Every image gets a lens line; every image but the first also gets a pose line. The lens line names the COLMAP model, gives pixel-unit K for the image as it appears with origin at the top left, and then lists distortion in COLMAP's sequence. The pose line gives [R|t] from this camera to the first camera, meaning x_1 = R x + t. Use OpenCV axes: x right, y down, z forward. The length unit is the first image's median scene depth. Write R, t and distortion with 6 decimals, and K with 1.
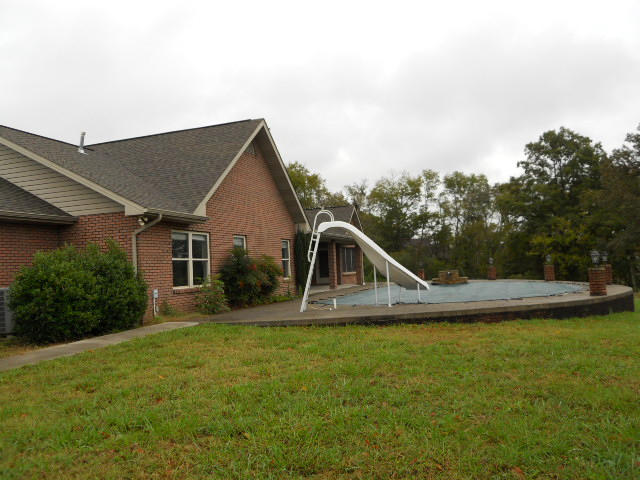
lens RADIAL K [[531.9, 0, 321.8], [0, 531.9, 239.6], [0, 0, 1]] dist [-0.046154, 0.018980]
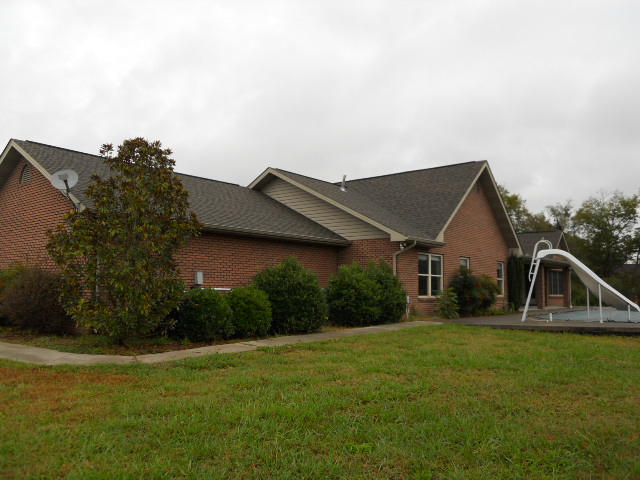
lens RADIAL K [[531.9, 0, 314.3], [0, 531.9, 240.5], [0, 0, 1]] dist [-0.046154, 0.018980]
pose [[0.933140, 0.022702, -0.358796, -0.049131], [-0.034376, 0.999066, -0.026189, -0.003805], [0.357866, 0.036772, 0.933049, -0.303762]]
